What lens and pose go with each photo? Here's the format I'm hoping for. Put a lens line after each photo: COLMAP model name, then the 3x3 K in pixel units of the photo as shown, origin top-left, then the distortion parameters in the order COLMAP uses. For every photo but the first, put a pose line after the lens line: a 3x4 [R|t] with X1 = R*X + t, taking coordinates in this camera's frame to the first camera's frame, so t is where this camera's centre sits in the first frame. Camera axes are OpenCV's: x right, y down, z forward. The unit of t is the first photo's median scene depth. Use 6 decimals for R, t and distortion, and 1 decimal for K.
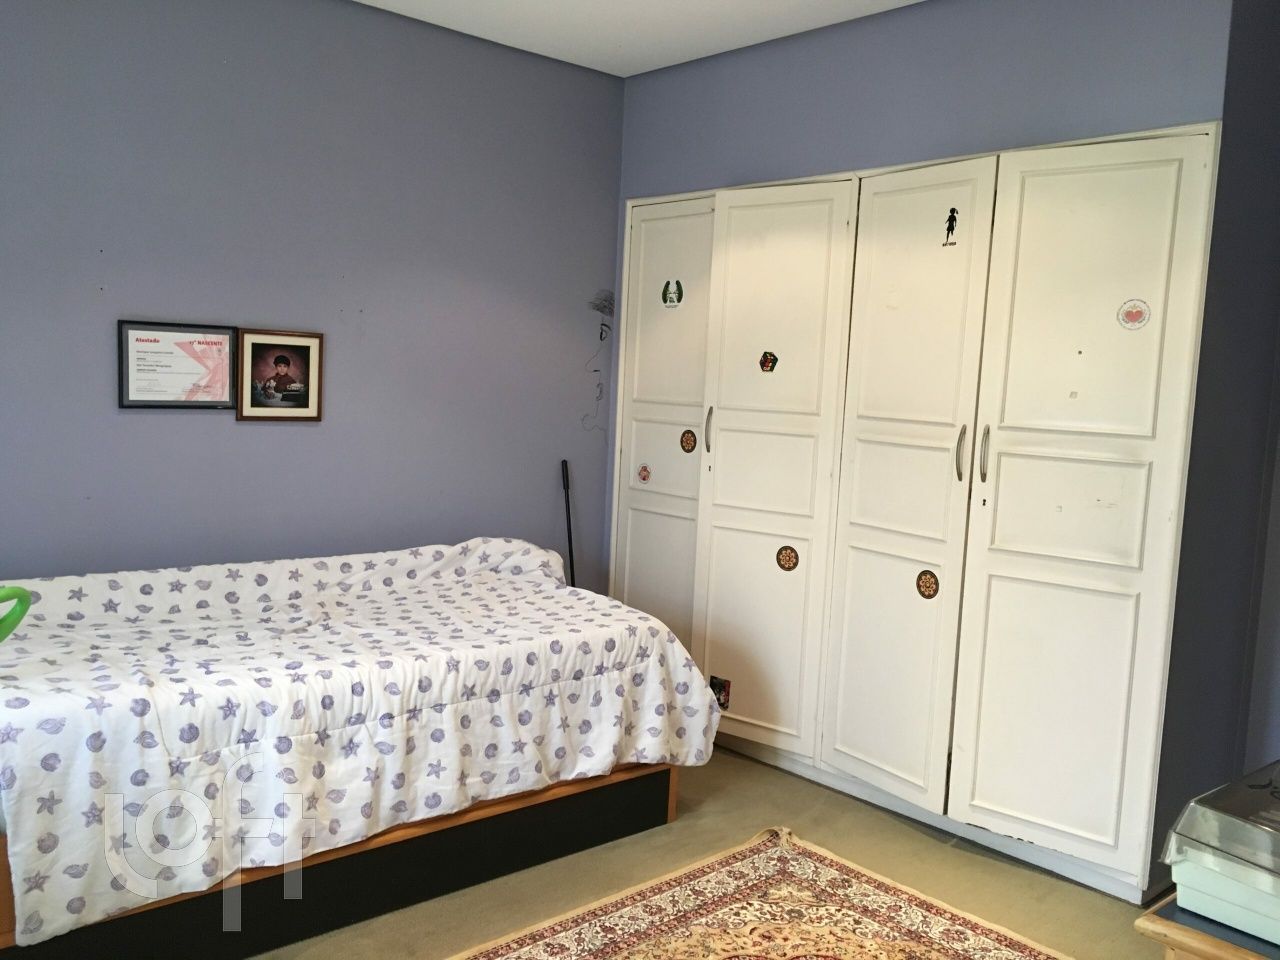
lens RADIAL K [[1101.2, 0, 640.0], [0, 1101.2, 480.0], [0, 0, 1]] dist [0.092752, -0.101999]
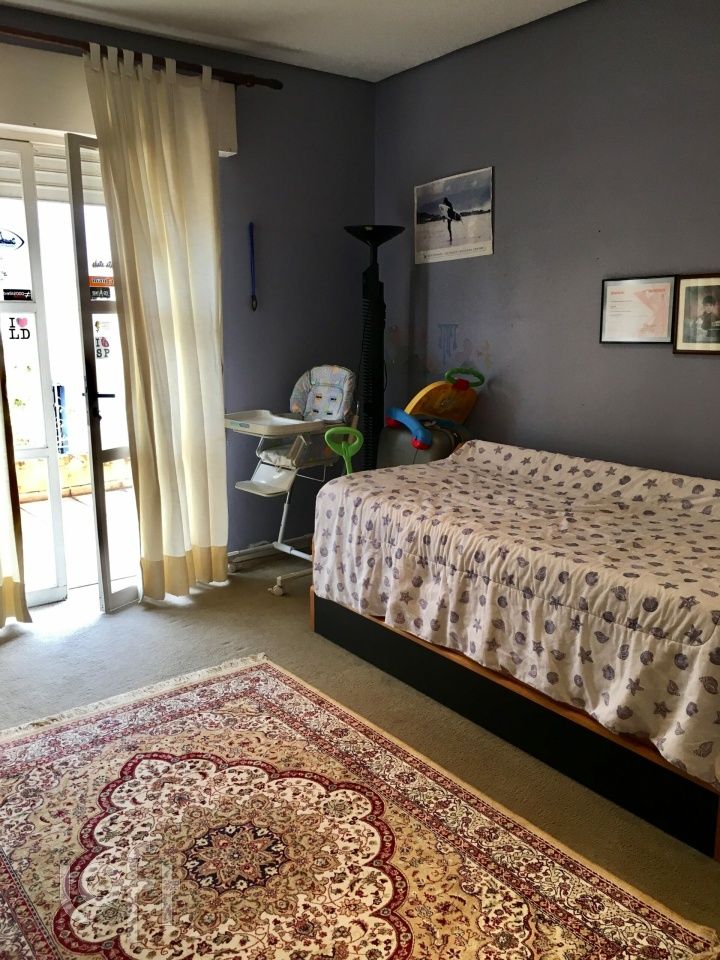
lens RADIAL K [[825.9, 0, 360.0], [0, 825.9, 480.0], [0, 0, 1]] dist [0.092752, -0.101999]
pose [[-0.100954, 0.147624, -0.983878, 0.681633], [-0.089593, 0.983563, 0.156770, -0.034657], [0.990849, 0.103975, -0.086069, 0.868540]]
